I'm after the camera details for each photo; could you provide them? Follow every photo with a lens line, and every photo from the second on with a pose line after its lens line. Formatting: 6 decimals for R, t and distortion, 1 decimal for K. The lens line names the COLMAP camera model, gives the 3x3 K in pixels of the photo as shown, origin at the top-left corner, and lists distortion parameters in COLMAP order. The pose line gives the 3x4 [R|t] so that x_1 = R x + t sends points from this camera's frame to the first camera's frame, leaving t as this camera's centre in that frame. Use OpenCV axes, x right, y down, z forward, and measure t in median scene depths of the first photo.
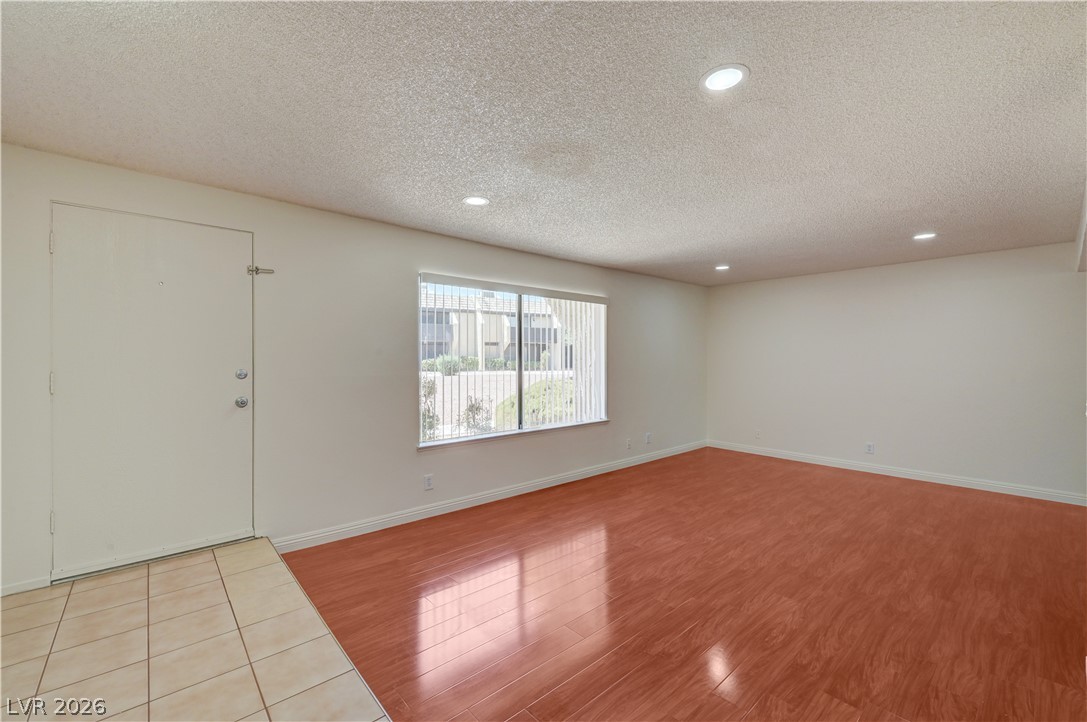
lens RADIAL K [[454.6, 0, 547.4], [0, 454.6, 357.0], [0, 0, 1]] dist [0.000424, 0.000118]
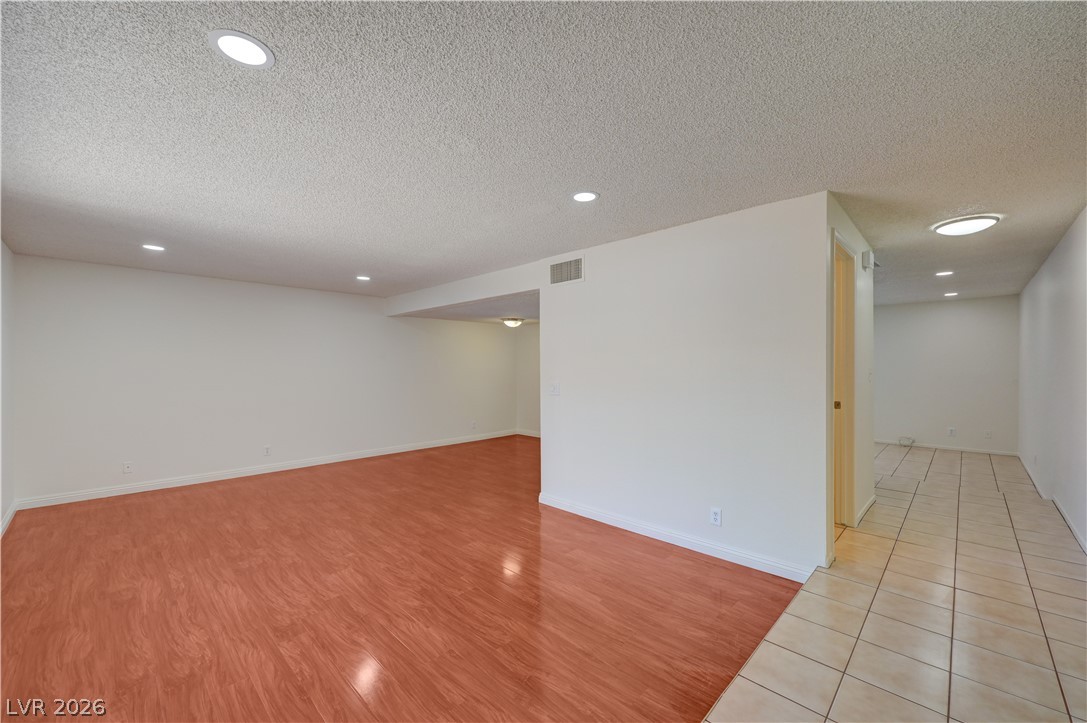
lens RADIAL K [[431.9, 0, 543.6], [0, 431.9, 366.0], [0, 0, 1]] dist [-0.000580, -0.000115]
pose [[-0.064575, -0.000716, 0.997913, -0.547632], [0.002831, 0.999996, 0.000901, -0.002810], [-0.997909, 0.002883, -0.064573, 0.603634]]
